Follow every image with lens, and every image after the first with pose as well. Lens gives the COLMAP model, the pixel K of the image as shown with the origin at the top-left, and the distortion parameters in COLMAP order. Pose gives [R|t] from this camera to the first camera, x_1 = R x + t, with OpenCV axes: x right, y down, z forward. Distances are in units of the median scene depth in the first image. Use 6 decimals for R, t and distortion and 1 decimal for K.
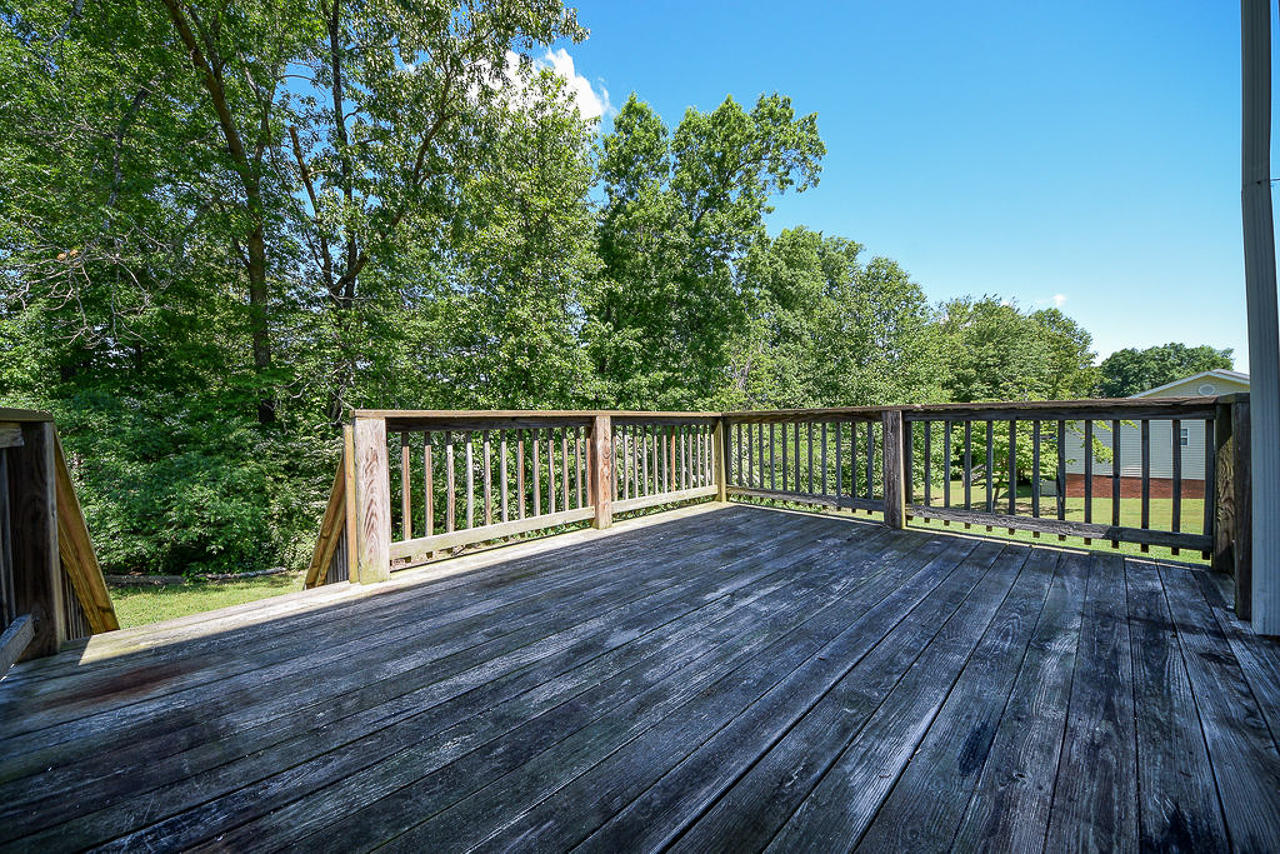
lens RADIAL K [[454.5, 0, 638.9], [0, 454.5, 425.0], [0, 0, 1]] dist [0.022458, -0.016010]
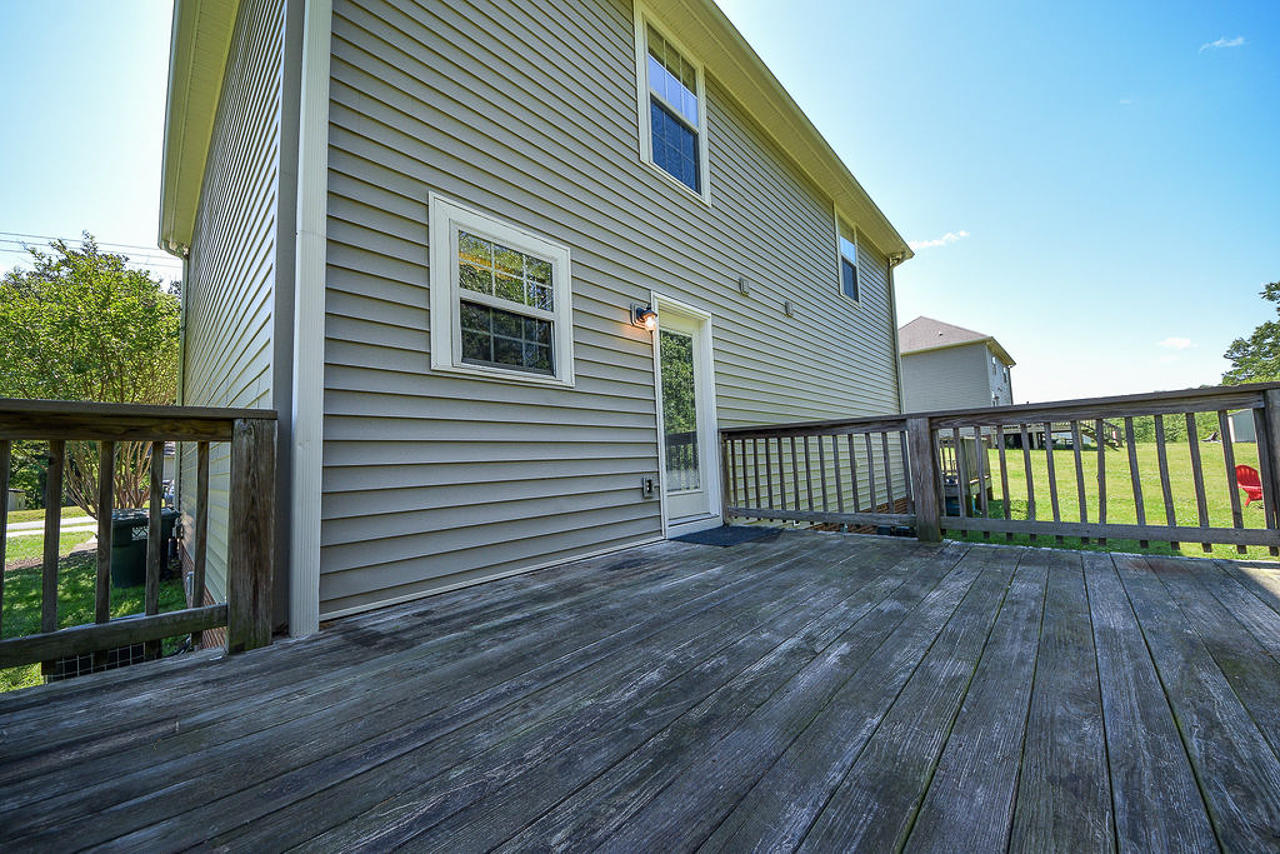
lens RADIAL K [[454.5, 0, 638.9], [0, 454.5, 425.0], [0, 0, 1]] dist [0.022458, -0.016010]
pose [[-0.996825, 0.052991, -0.059430, 0.521518], [0.056879, 0.996214, -0.065748, 0.065727], [0.055720, -0.068920, -0.996065, 1.805339]]
